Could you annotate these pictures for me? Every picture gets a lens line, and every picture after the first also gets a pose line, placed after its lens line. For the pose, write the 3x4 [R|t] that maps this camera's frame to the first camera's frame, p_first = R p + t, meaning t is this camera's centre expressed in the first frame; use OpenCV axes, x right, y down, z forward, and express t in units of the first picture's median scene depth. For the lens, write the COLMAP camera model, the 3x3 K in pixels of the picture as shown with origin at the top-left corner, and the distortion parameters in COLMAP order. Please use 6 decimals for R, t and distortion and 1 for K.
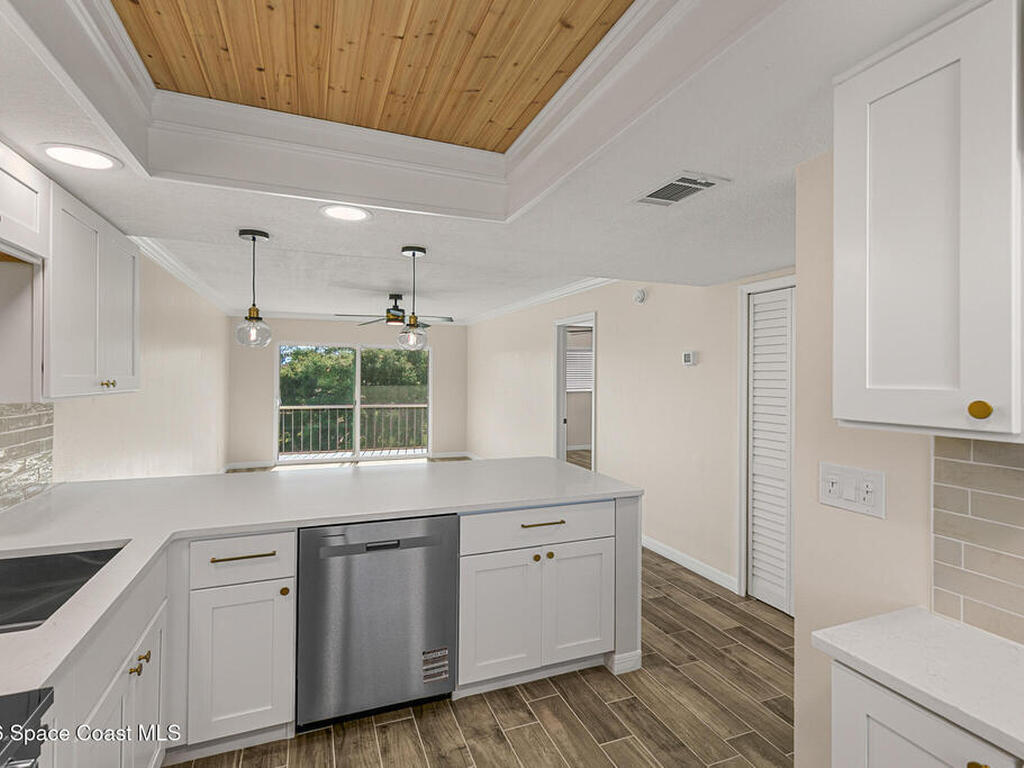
lens RADIAL K [[500.5, 0, 511.0], [0, 500.5, 378.7], [0, 0, 1]] dist [-0.000121, -0.001795]
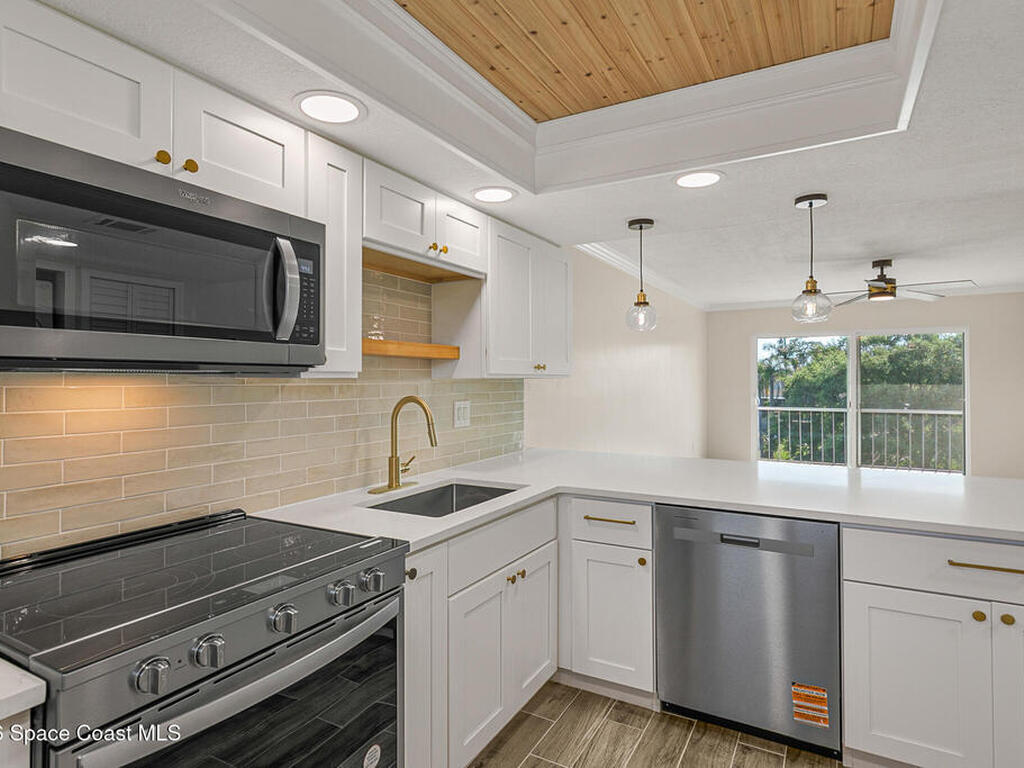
lens RADIAL K [[563.7, 0, 511.8], [0, 563.7, 380.5], [0, 0, 1]] dist [-0.001918, -0.004118]
pose [[0.626735, -0.004745, -0.779218, 0.264323], [0.004076, 0.999988, -0.002811, 0.048432], [0.779222, -0.001414, 0.626747, 0.055255]]
